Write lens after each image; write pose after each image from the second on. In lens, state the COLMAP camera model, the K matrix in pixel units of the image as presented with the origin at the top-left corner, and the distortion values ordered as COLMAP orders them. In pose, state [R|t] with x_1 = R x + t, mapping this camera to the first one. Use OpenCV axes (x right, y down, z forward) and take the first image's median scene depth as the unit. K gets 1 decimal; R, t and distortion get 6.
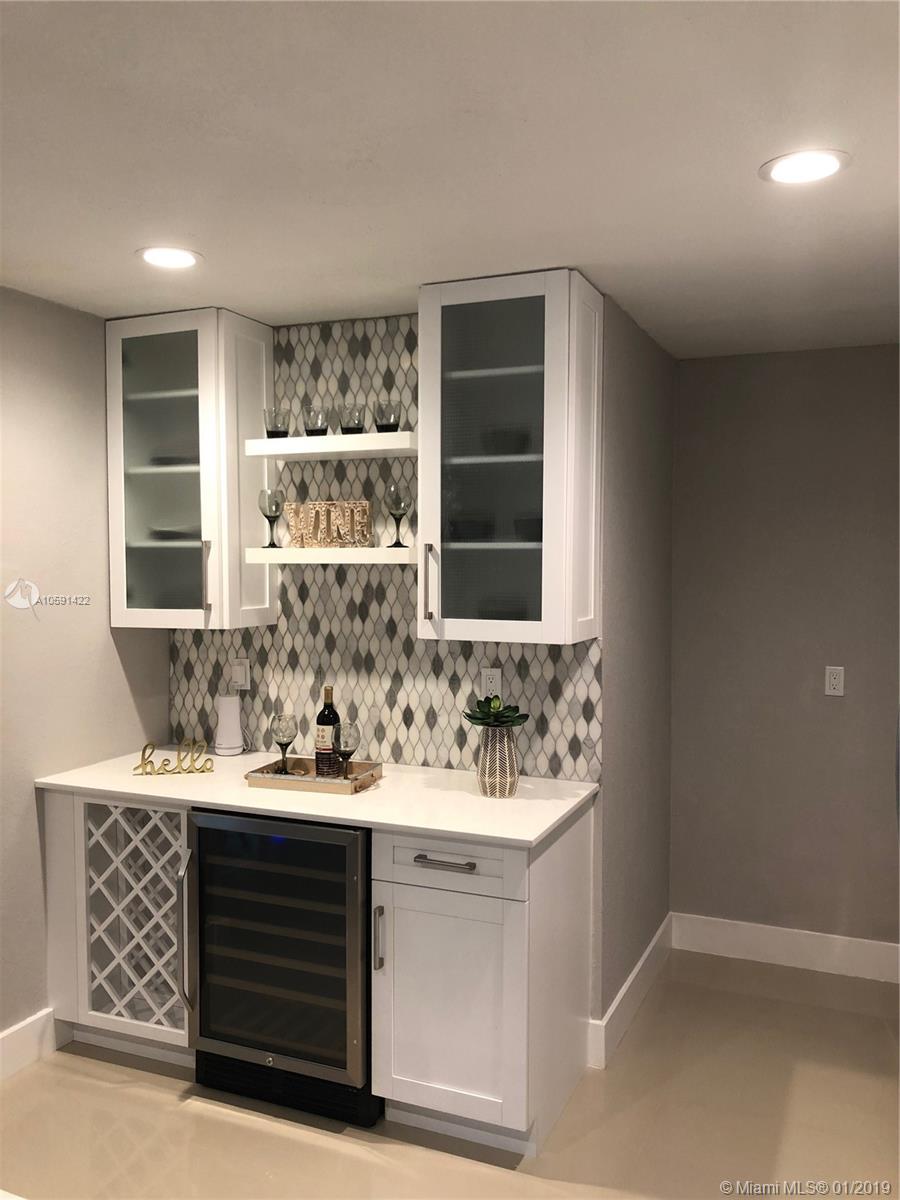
lens RADIAL K [[983.3, 0, 457.4], [0, 983.3, 597.2], [0, 0, 1]] dist [0.041531, -0.046351]
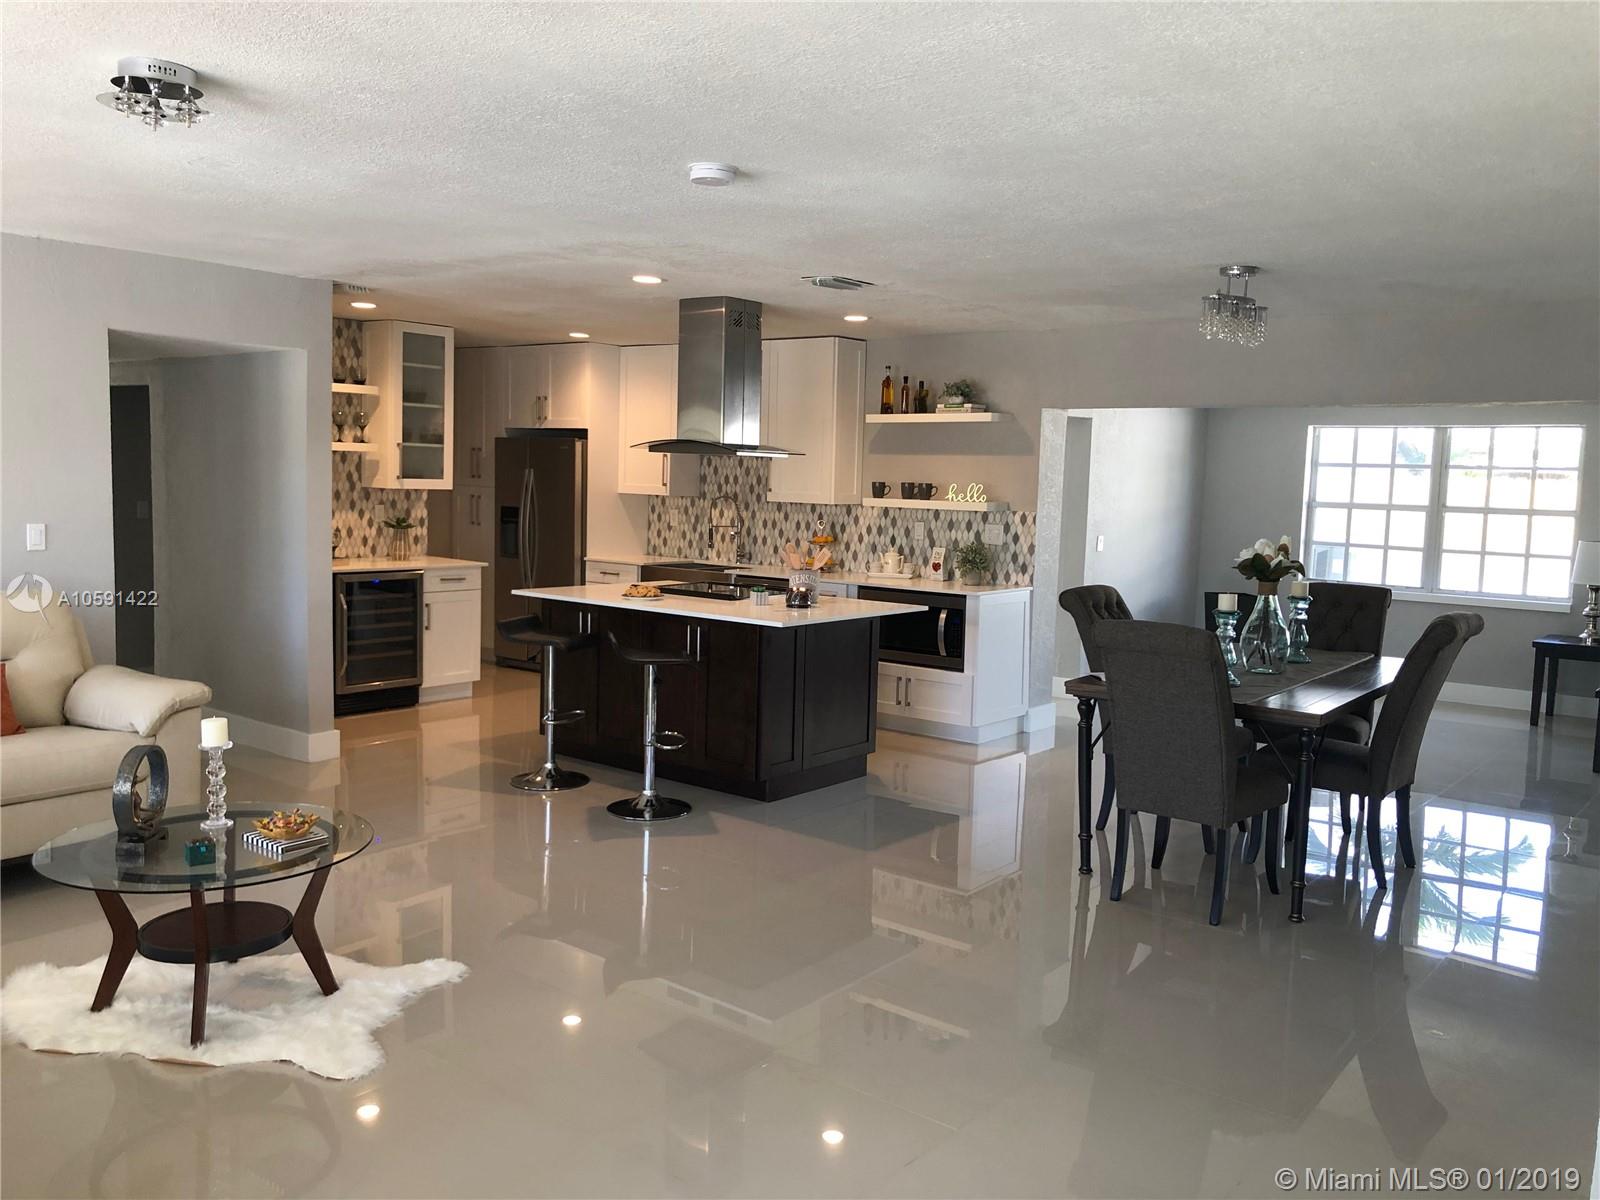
lens RADIAL K [[1311.0, 0, 807.6], [0, 1311.0, 594.1], [0, 0, 1]] dist [0.041531, -0.046351]
pose [[0.260824, -0.081284, 0.961958, -2.287262], [0.006690, 0.996577, 0.082396, 0.037897], [-0.965363, -0.015055, 0.260475, -0.532299]]
